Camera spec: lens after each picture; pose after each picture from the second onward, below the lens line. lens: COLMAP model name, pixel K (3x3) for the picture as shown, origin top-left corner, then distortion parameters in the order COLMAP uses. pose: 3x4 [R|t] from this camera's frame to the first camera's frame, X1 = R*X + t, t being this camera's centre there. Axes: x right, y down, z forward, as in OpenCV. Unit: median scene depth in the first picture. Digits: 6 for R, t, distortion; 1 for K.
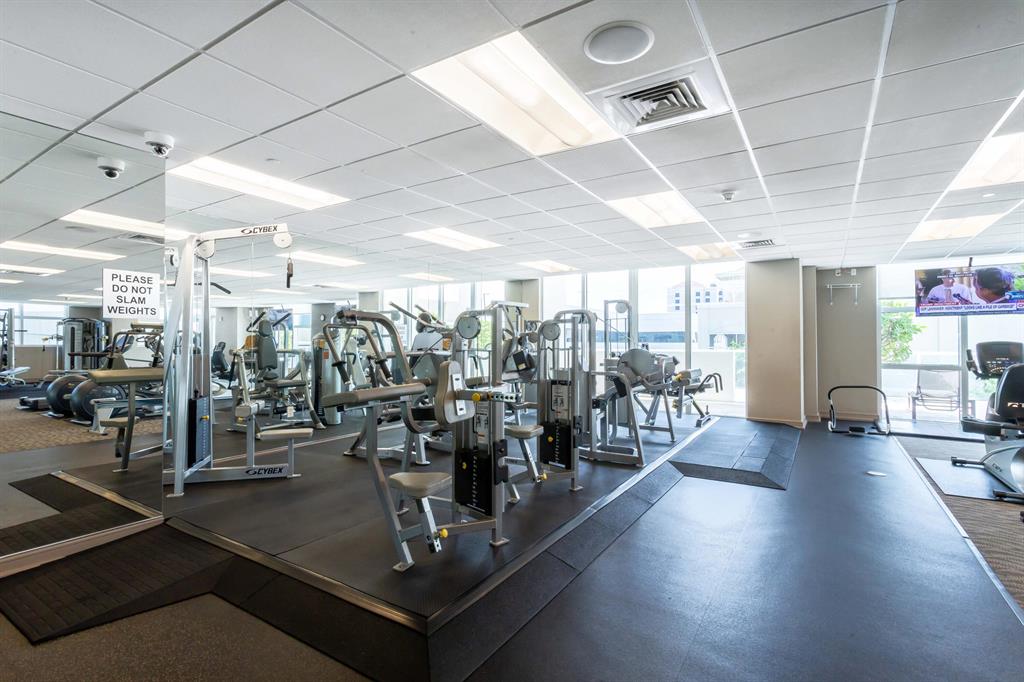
lens RADIAL K [[492.1, 0, 512.0], [0, 492.1, 341.0], [0, 0, 1]] dist [-0.004410, -0.000587]
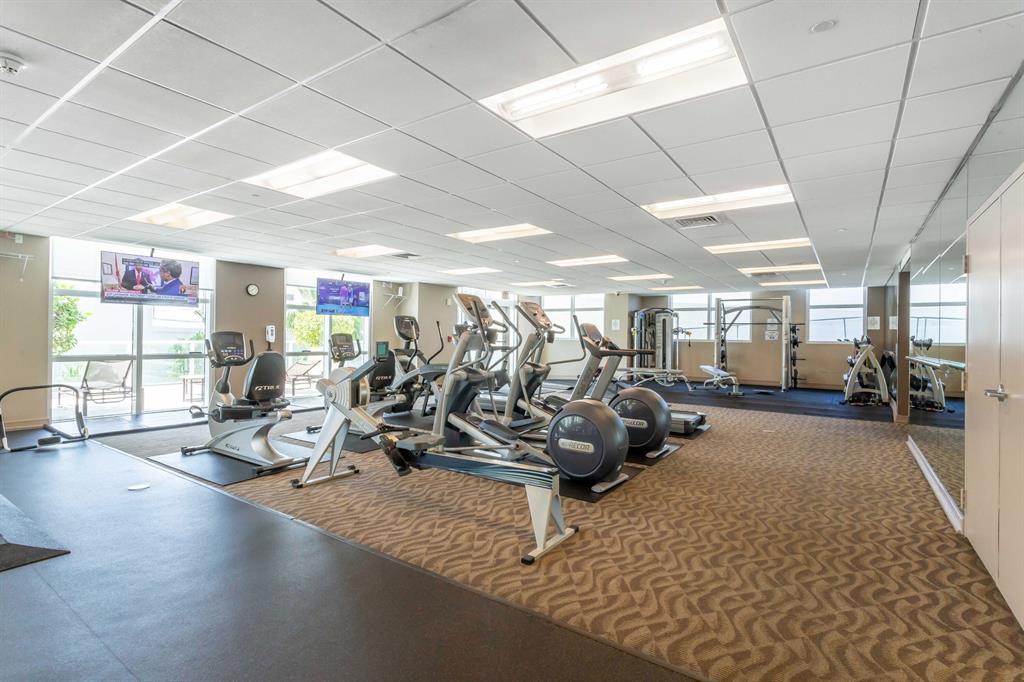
lens RADIAL K [[492.1, 0, 512.0], [0, 492.1, 341.0], [0, 0, 1]] dist [-0.004410, -0.000587]
pose [[0.049640, -0.003863, 0.998760, -0.044704], [-0.019179, 0.999804, 0.004820, 0.002614], [-0.998583, -0.019394, 0.049556, 0.216905]]
